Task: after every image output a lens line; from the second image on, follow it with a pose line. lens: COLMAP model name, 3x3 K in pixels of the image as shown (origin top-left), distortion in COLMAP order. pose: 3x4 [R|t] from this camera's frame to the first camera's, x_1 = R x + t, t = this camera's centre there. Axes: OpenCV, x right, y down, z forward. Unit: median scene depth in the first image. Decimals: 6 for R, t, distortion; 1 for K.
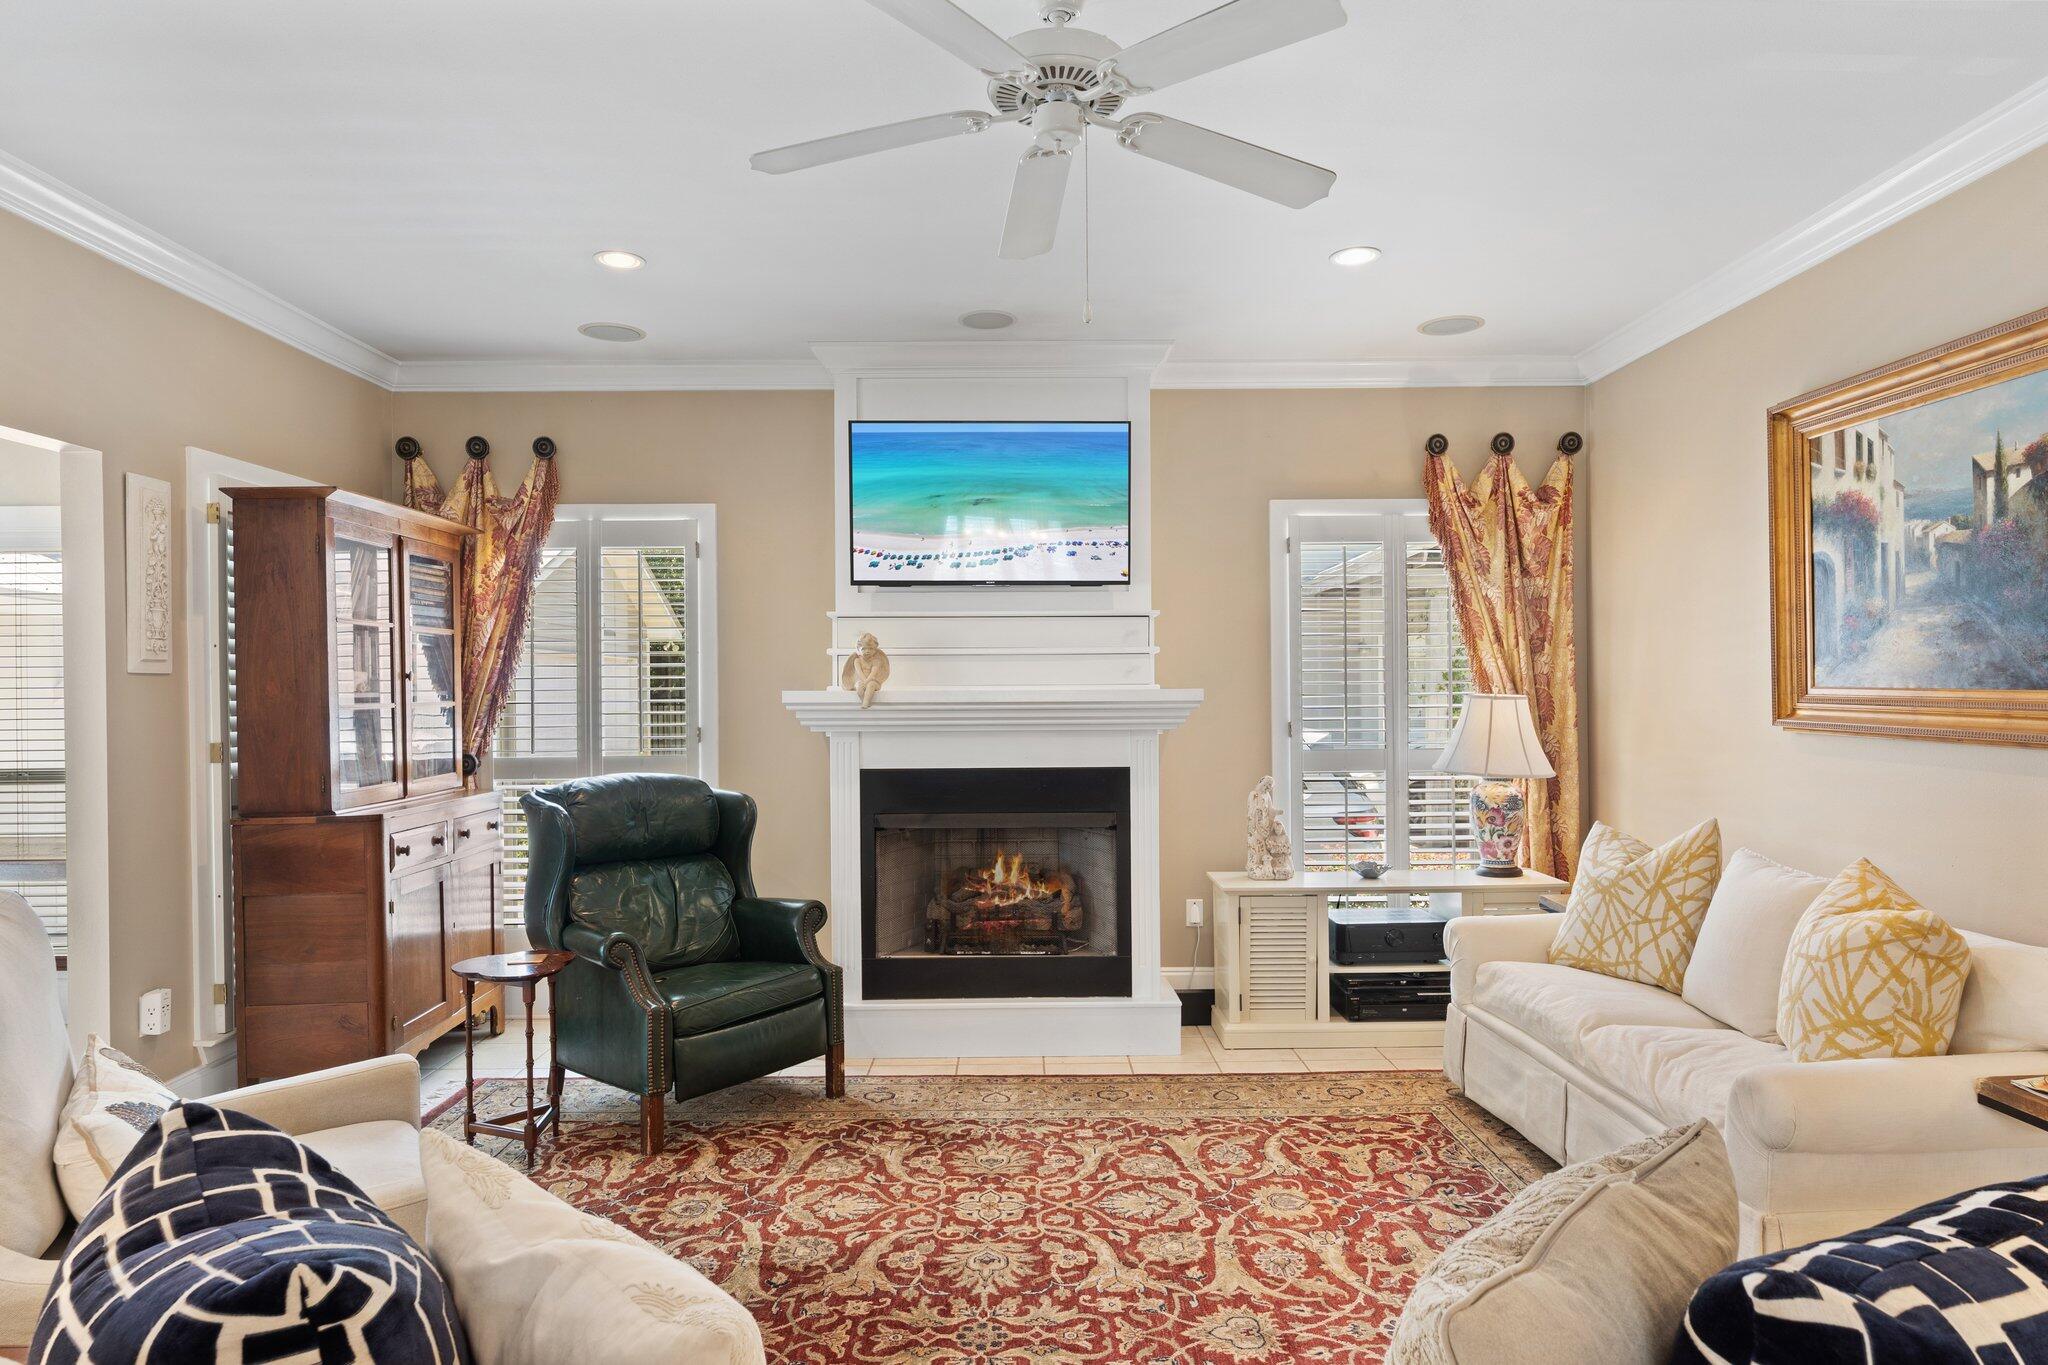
lens RADIAL K [[1192.1, 0, 1026.5], [0, 1192.1, 689.3], [0, 0, 1]] dist [-0.003089, 0.001173]
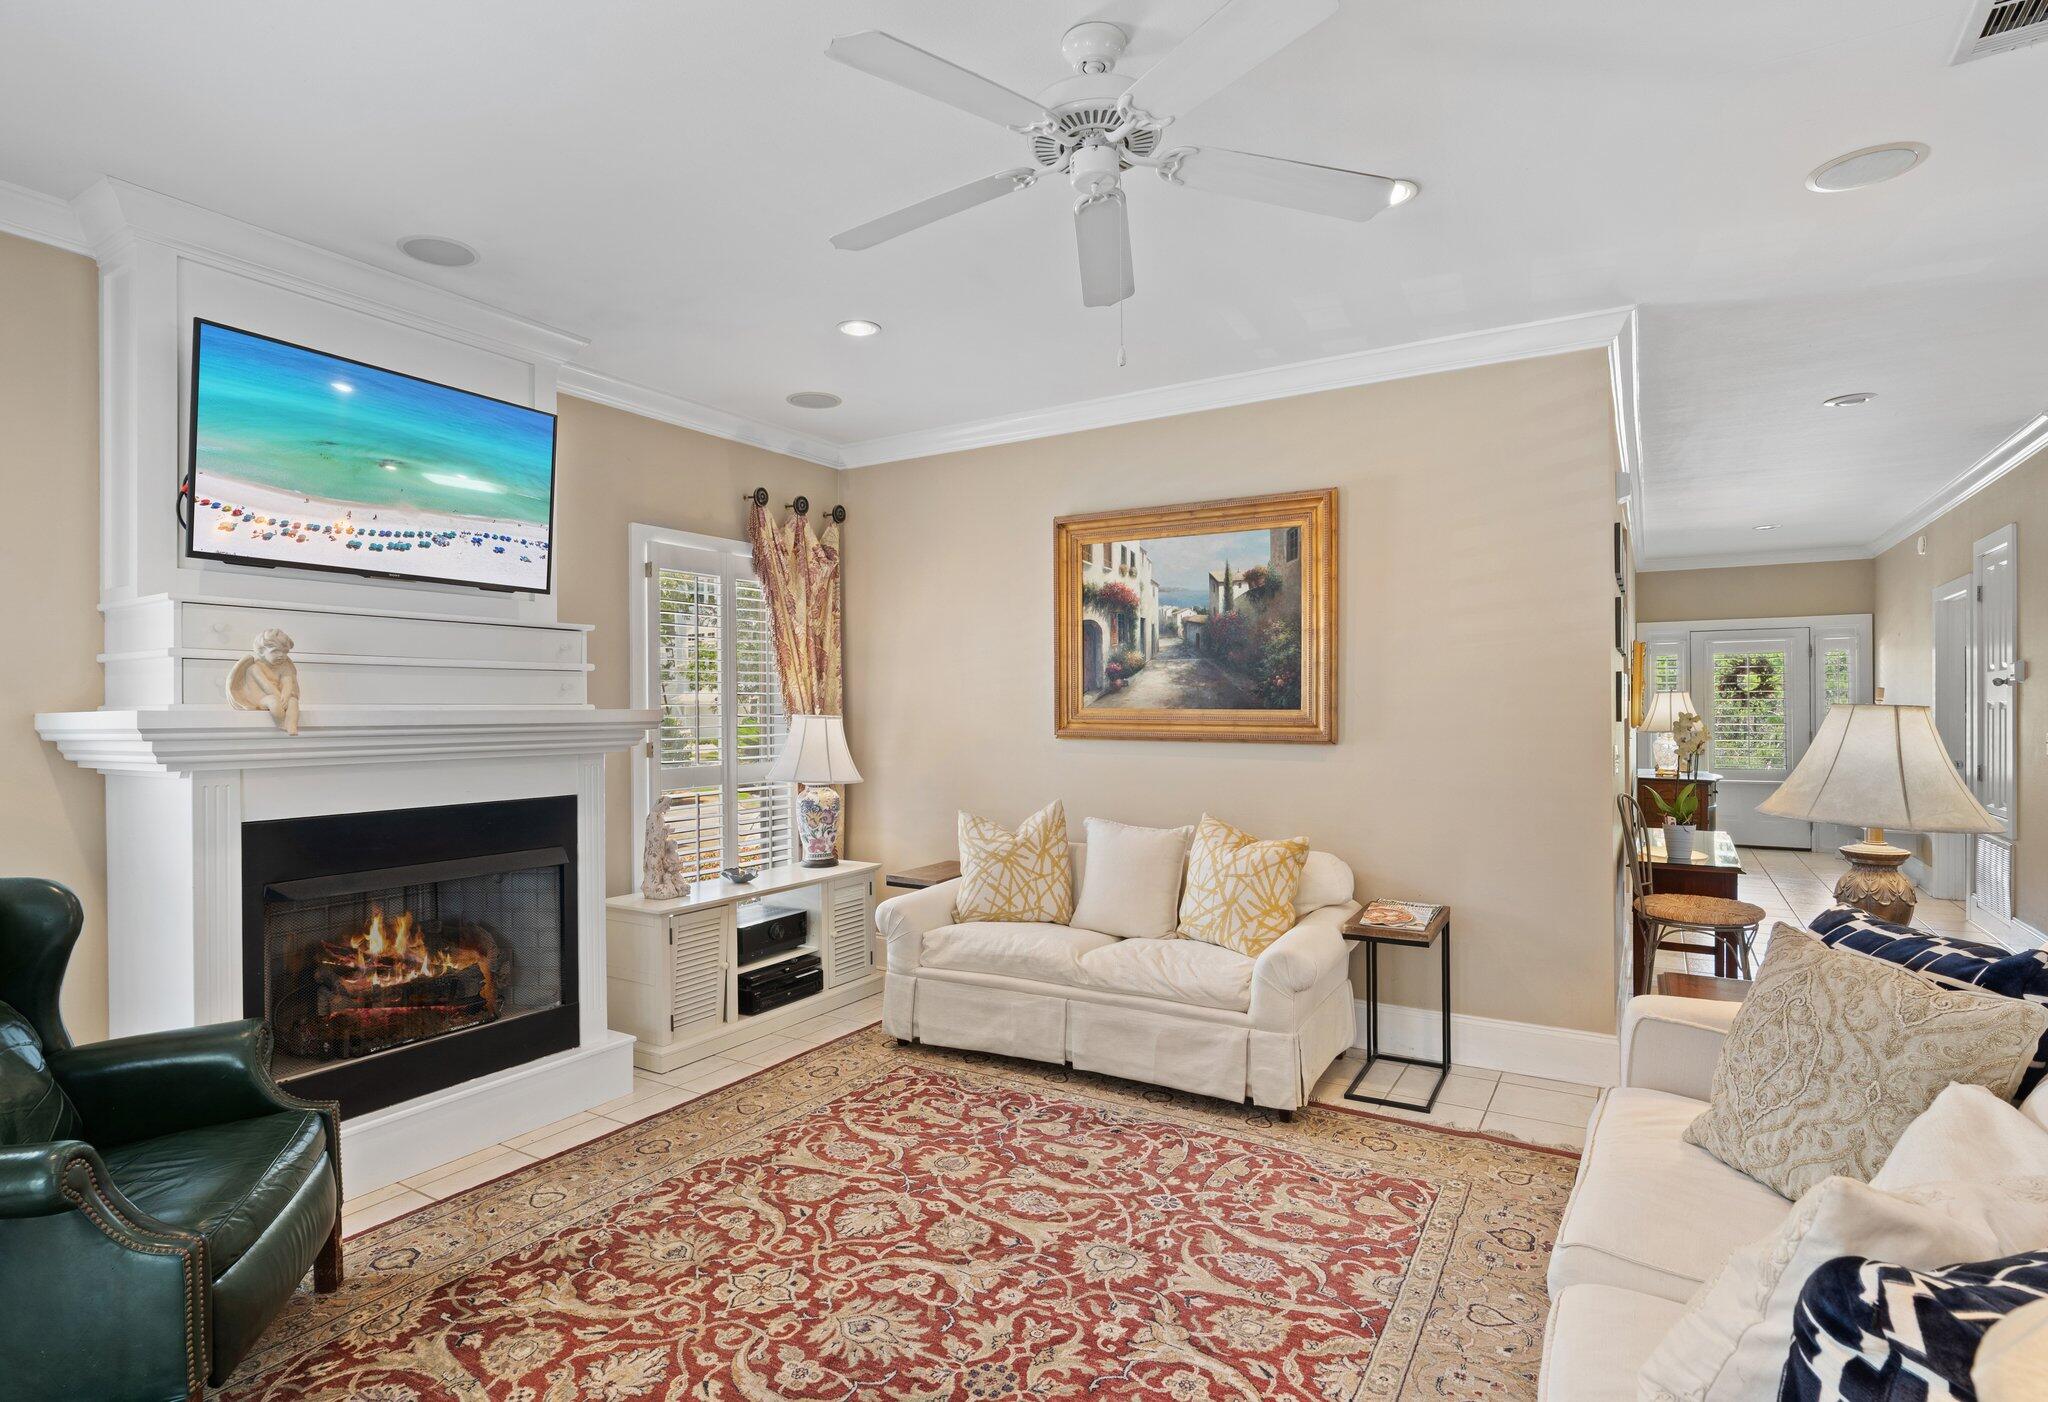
lens RADIAL K [[1042.3, 0, 991.7], [0, 1042.3, 707.8], [0, 0, 1]] dist [-0.002388, 0.001029]
pose [[0.546260, 0.004272, 0.837605, -0.502514], [0.002006, 0.999977, -0.006408, 0.005400], [-0.837613, 0.005180, 0.546239, 0.366170]]
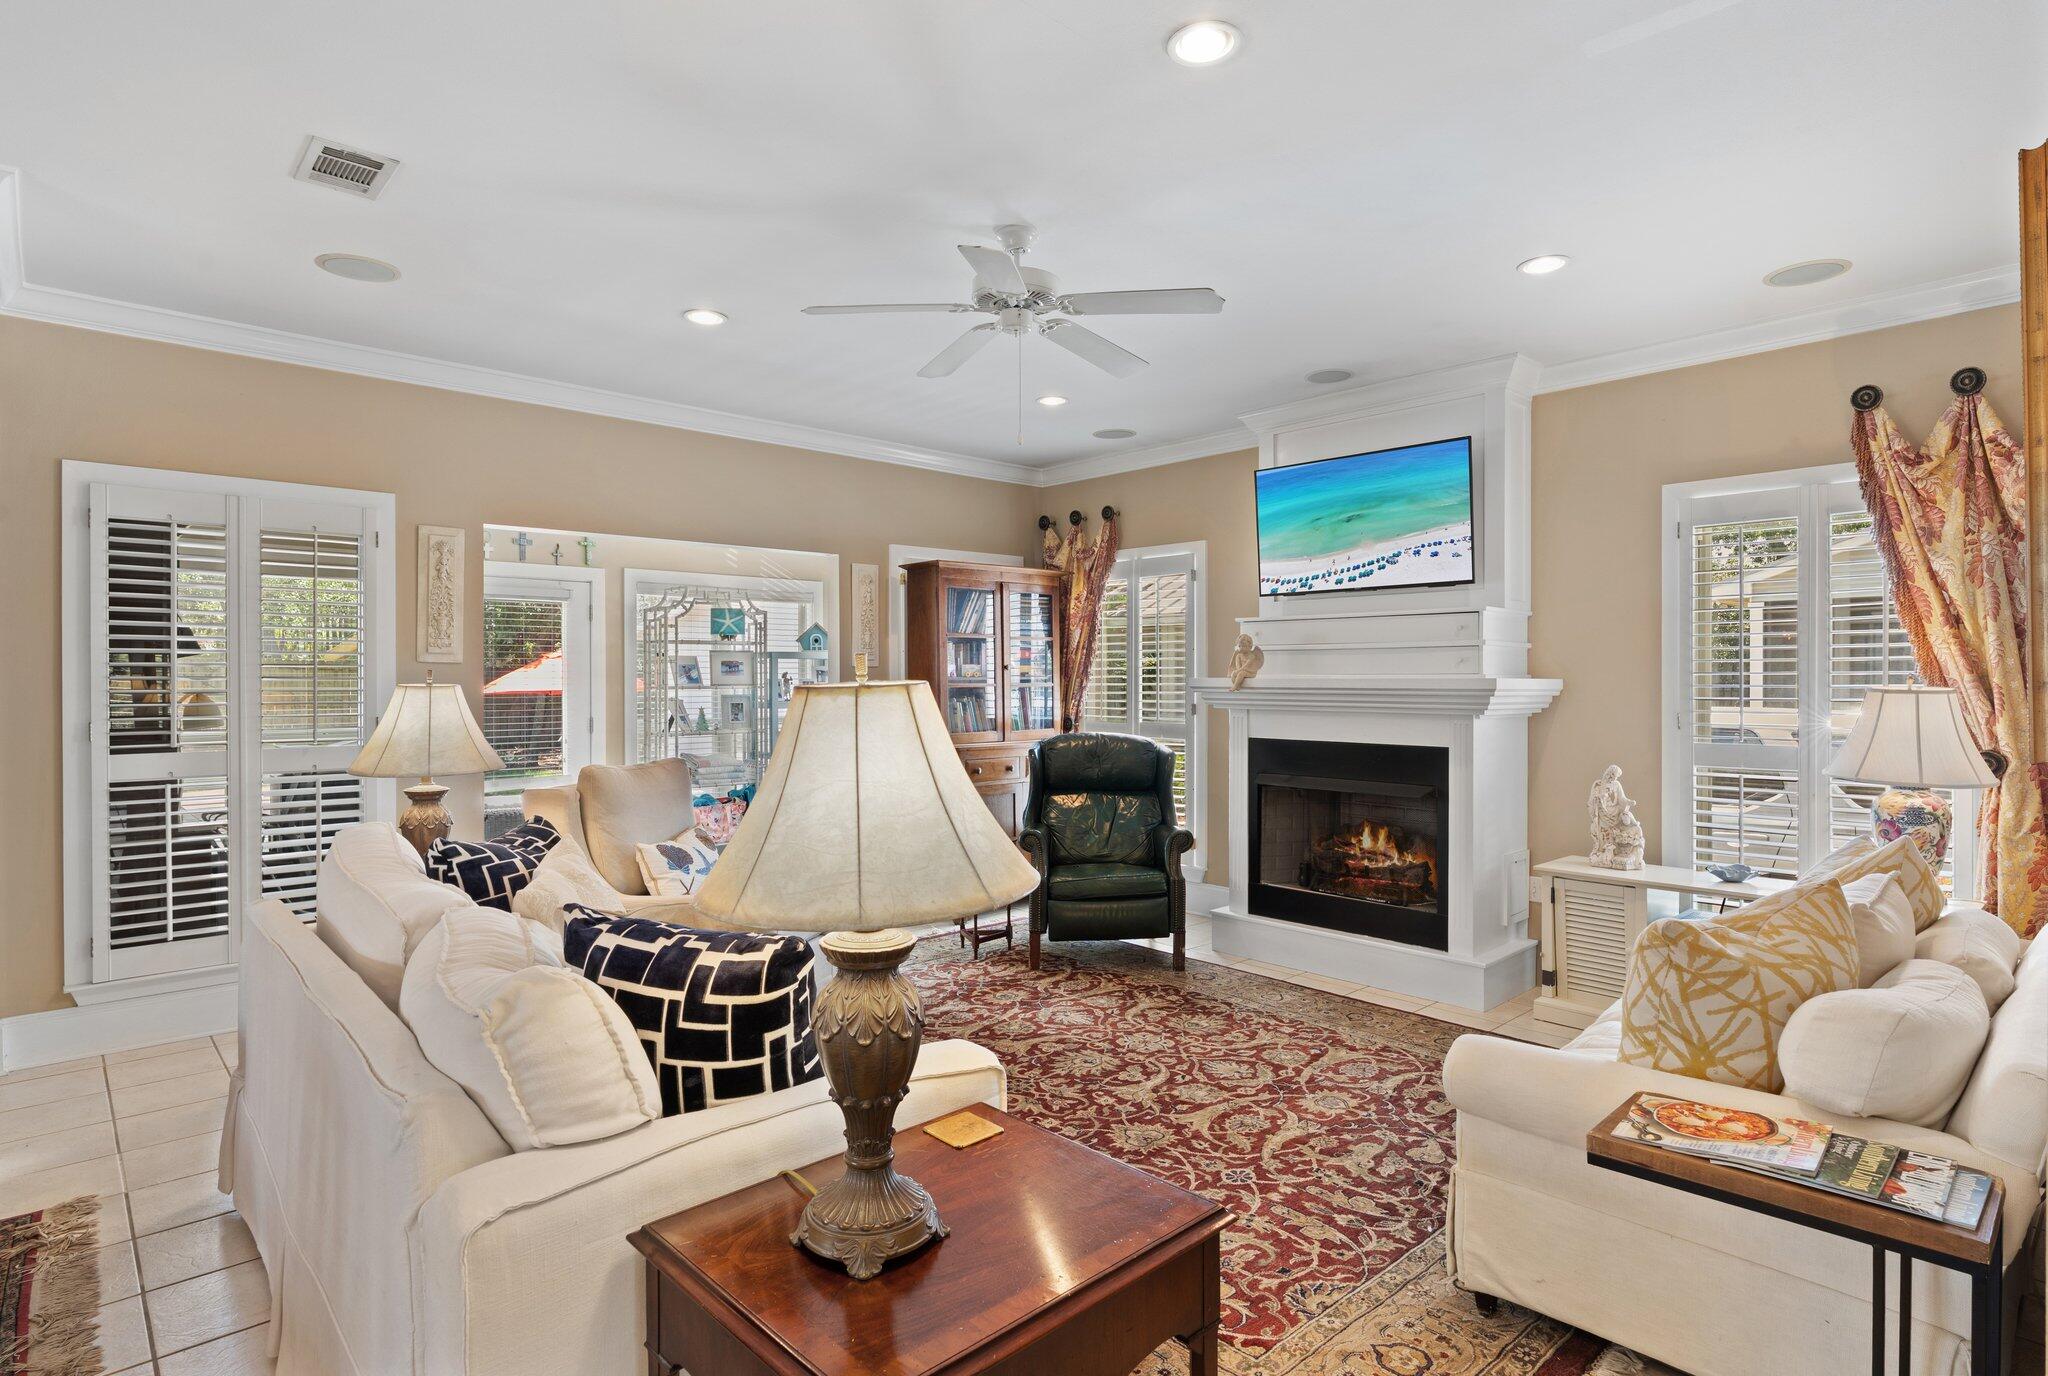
lens RADIAL K [[1063.3, 0, 1024.2], [0, 1063.3, 679.8], [0, 0, 1]] dist [-0.001243, -0.000056]
pose [[0.673204, 0.007724, -0.739416, 0.685207], [-0.003970, 0.999969, 0.006831, -0.004543], [0.739446, -0.001663, 0.673214, 0.037181]]
